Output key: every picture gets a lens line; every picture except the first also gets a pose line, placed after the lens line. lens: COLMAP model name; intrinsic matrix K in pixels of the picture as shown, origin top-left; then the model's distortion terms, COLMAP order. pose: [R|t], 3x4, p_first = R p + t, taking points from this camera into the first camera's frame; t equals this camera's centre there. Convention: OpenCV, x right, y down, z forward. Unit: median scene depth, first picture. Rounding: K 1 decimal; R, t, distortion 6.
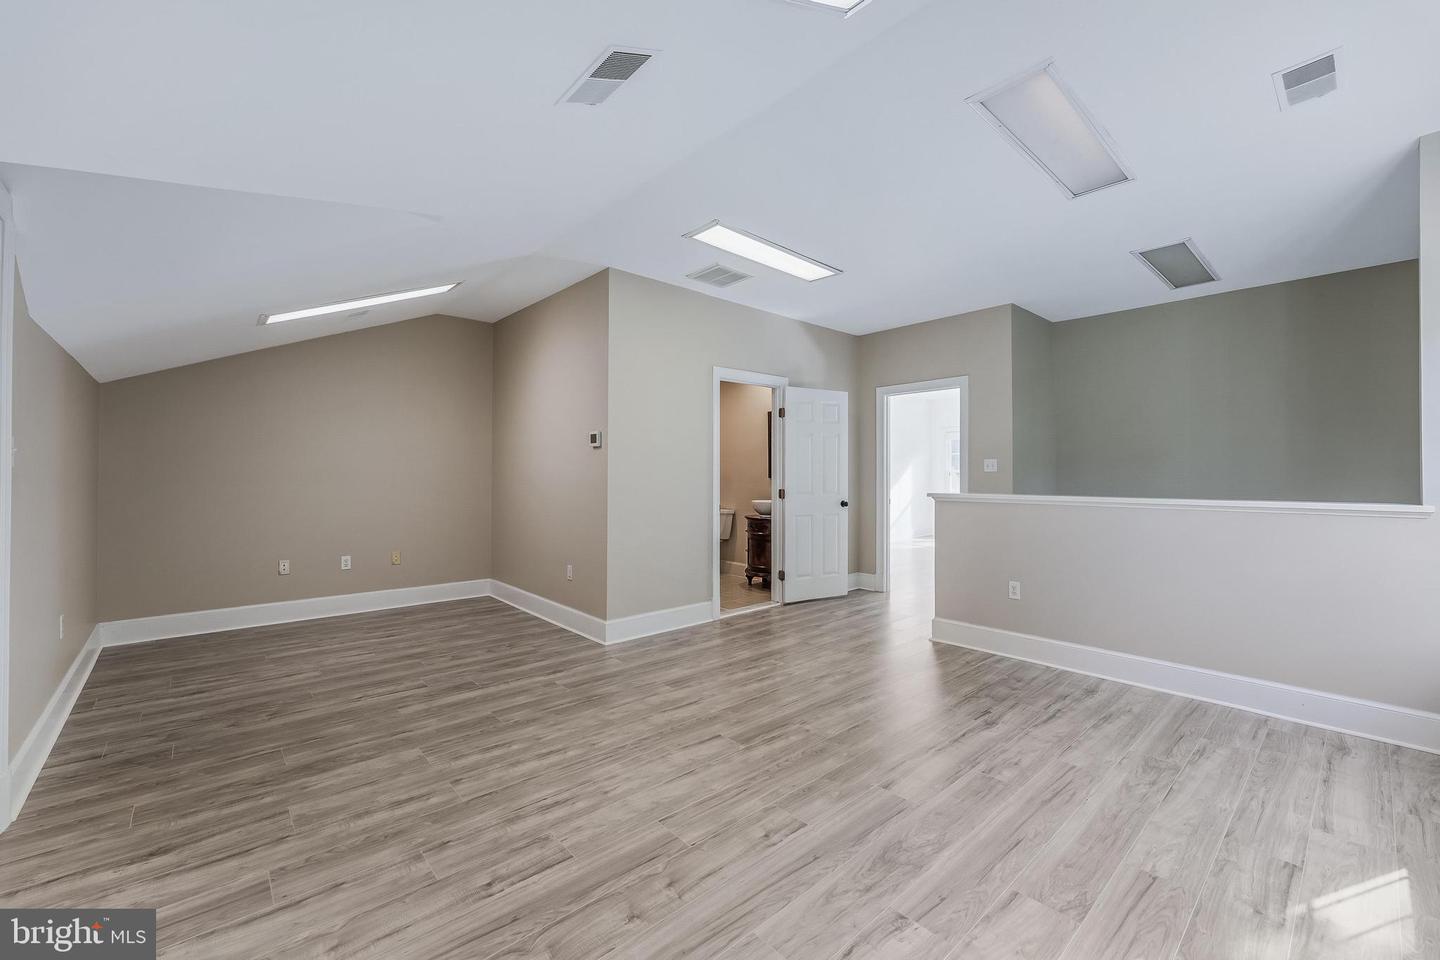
lens RADIAL K [[584.5, 0, 726.6], [0, 584.5, 472.2], [0, 0, 1]] dist [0.001889, 0.000016]
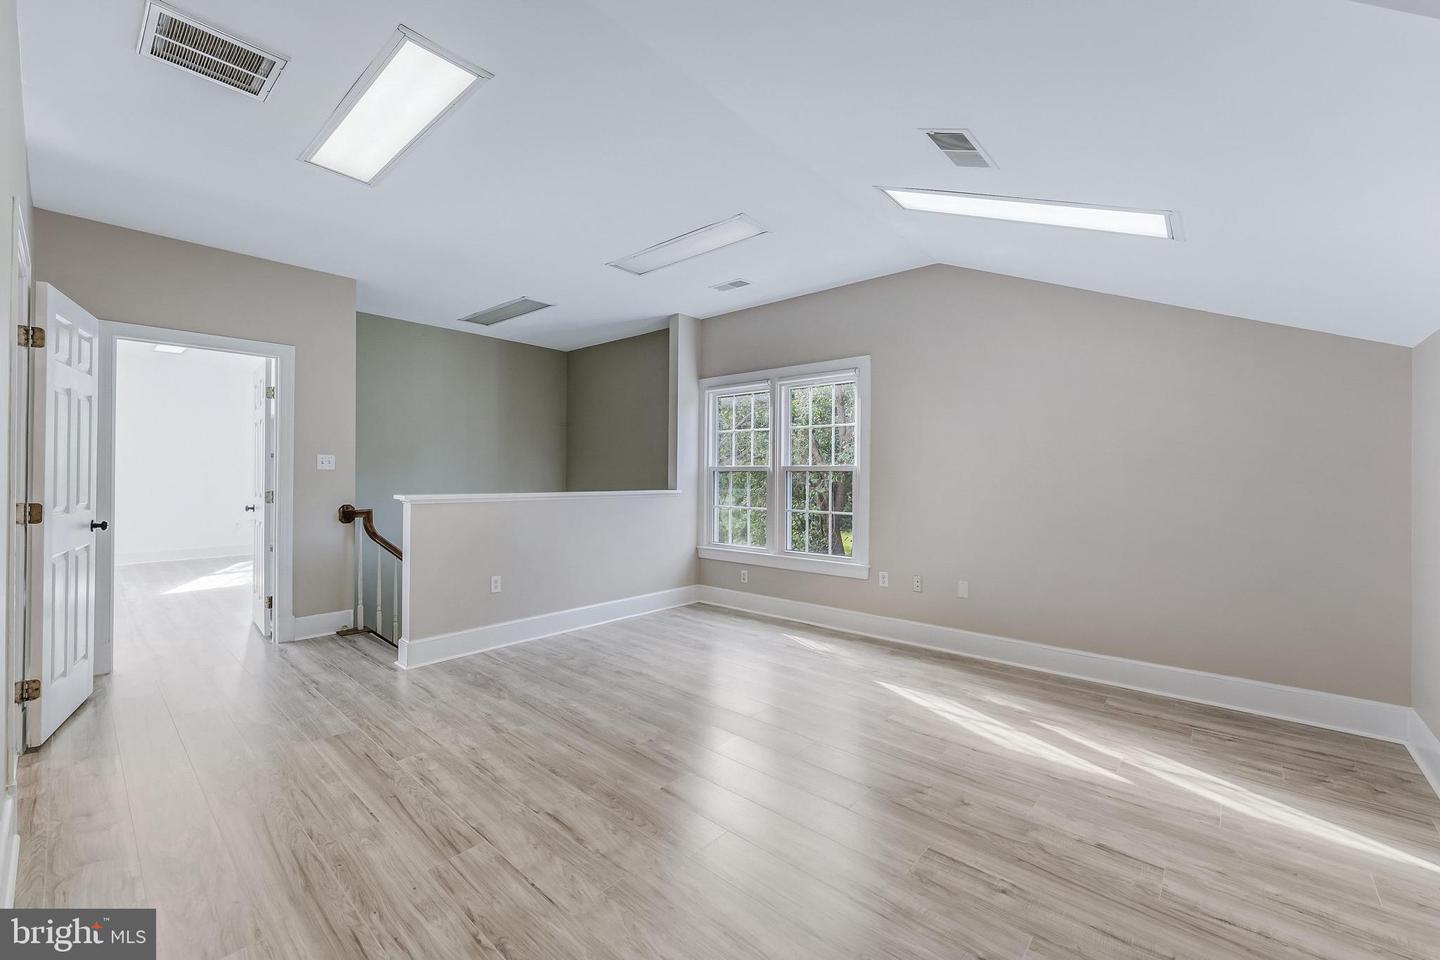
lens RADIAL K [[584.5, 0, 726.6], [0, 584.5, 472.2], [0, 0, 1]] dist [0.001889, 0.000016]
pose [[-0.120971, 0.003556, 0.992650, -0.773413], [-0.011032, 0.999927, -0.004926, 0.002731], [-0.992595, -0.011547, -0.120923, 0.923556]]
